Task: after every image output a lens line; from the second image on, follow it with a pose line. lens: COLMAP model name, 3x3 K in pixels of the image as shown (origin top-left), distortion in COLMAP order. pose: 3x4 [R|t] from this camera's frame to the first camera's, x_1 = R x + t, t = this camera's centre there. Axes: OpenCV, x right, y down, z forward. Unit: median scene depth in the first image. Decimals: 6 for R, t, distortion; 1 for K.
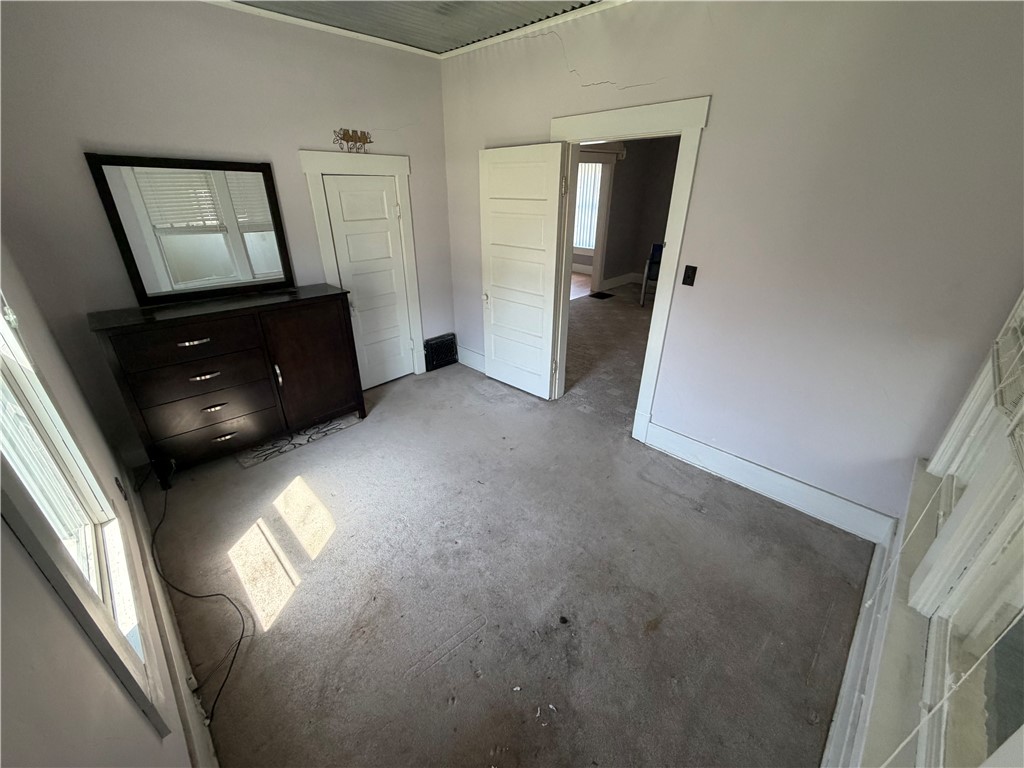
lens RADIAL K [[409.1, 0, 511.4], [0, 409.1, 382.0], [0, 0, 1]] dist [-0.000605, -0.000271]
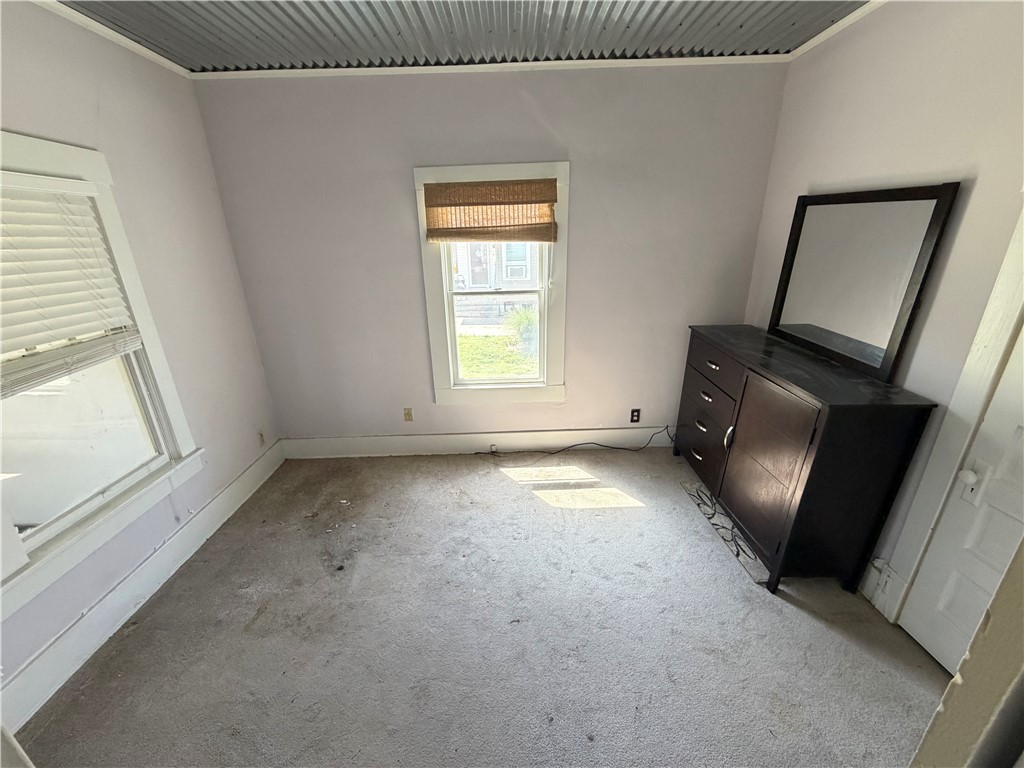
lens RADIAL K [[409.1, 0, 512.6], [0, 409.1, 383.6], [0, 0, 1]] dist [-0.000605, -0.000271]
pose [[-0.702680, 0.264503, -0.660514, 0.345016], [-0.288840, 0.742352, 0.604554, -0.593118], [0.650240, 0.615591, -0.445237, 1.228974]]
